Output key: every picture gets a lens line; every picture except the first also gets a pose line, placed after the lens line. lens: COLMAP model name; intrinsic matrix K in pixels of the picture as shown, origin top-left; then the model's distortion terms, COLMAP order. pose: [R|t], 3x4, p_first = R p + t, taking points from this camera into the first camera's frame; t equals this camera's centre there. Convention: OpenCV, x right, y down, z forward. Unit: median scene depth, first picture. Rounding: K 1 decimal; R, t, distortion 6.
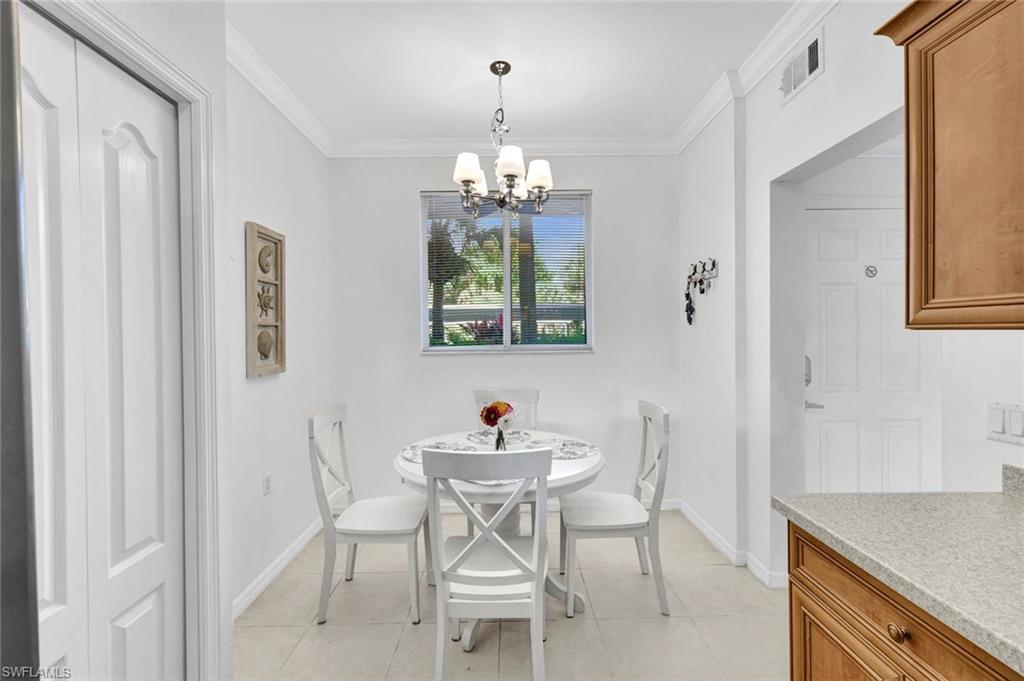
lens RADIAL K [[478.6, 0, 509.7], [0, 478.6, 335.3], [0, 0, 1]] dist [-0.000193, -0.000053]
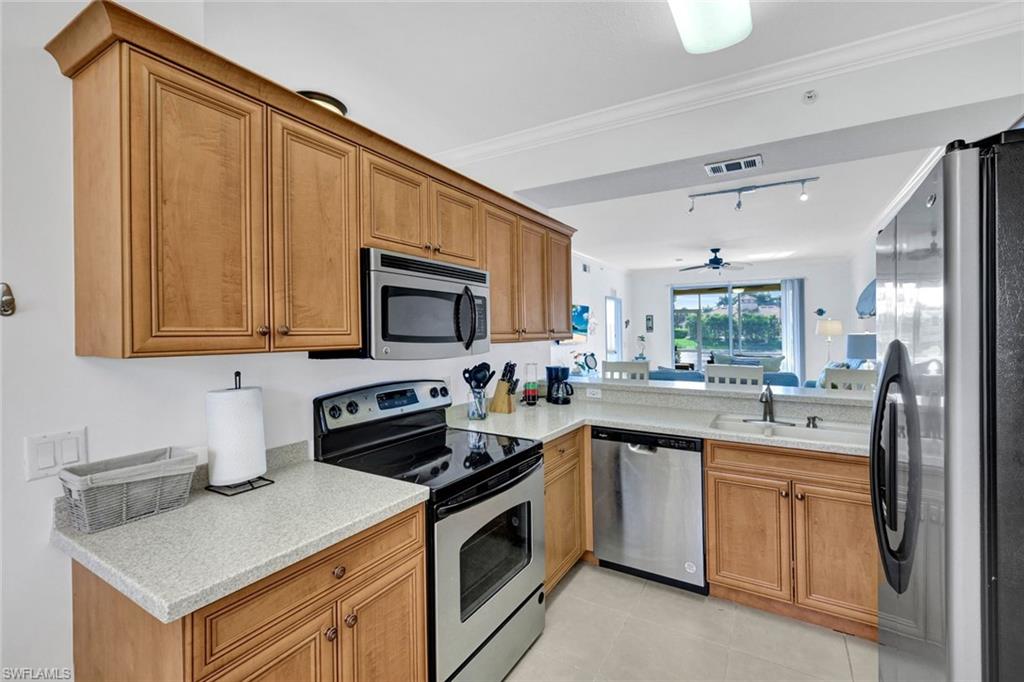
lens RADIAL K [[448.4, 0, 515.0], [0, 448.4, 330.5], [0, 0, 1]] dist [-0.000817, -0.000238]
pose [[-0.856334, 0.014139, 0.516228, -0.247035], [0.015396, 0.999880, -0.001845, -0.056046], [-0.516192, 0.006368, -0.856449, 1.449683]]
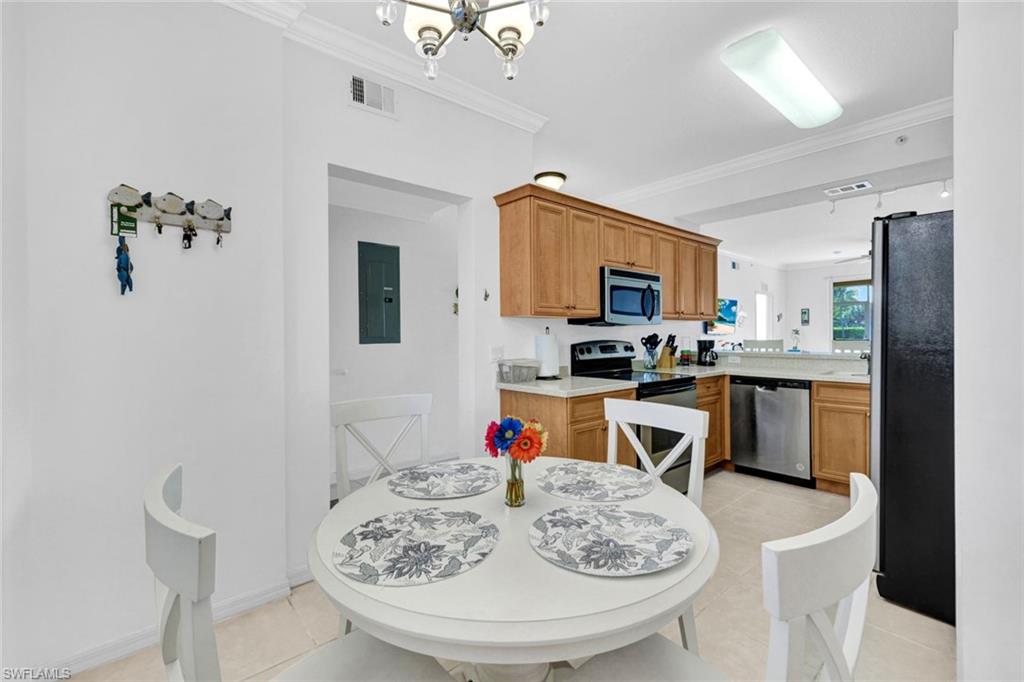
lens RADIAL K [[450.6, 0, 512.6], [0, 450.6, 350.1], [0, 0, 1]] dist [-0.000457, -0.000138]
pose [[-0.657141, -0.009631, 0.753706, -0.889329], [0.019963, 0.999345, 0.030174, 0.103808], [-0.753503, 0.034875, -0.656519, 2.786237]]
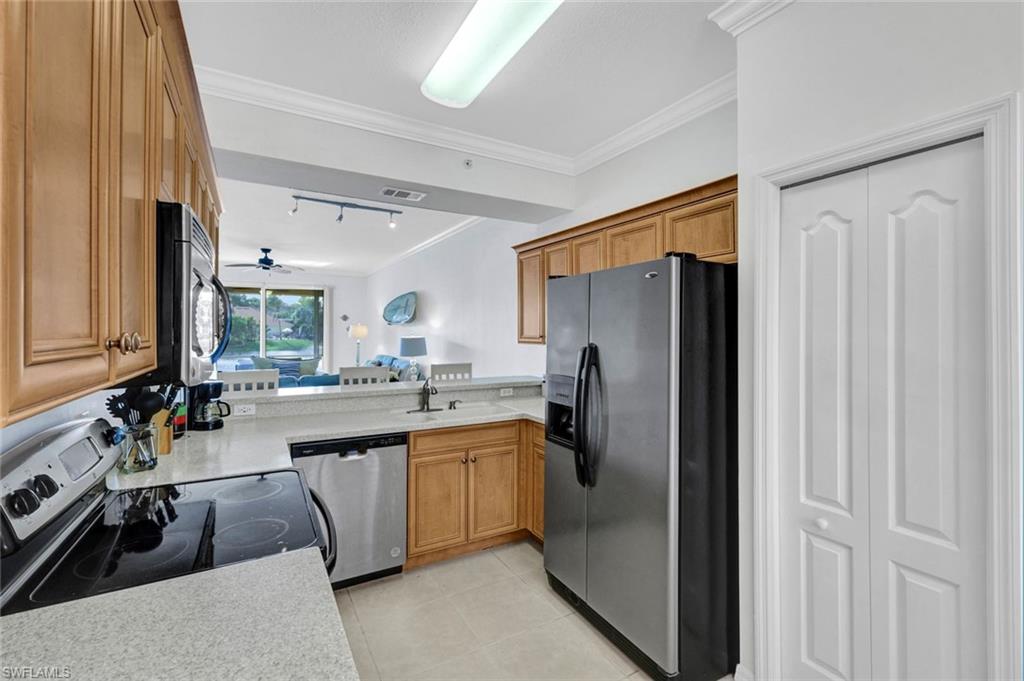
lens RADIAL K [[448.4, 0, 515.0], [0, 448.4, 330.0], [0, 0, 1]] dist [-0.000817, -0.000238]
pose [[-0.864221, 0.004550, -0.503092, 0.756620], [0.003085, 0.999988, 0.003745, -0.086477], [0.503103, 0.001685, -0.864225, 1.538170]]
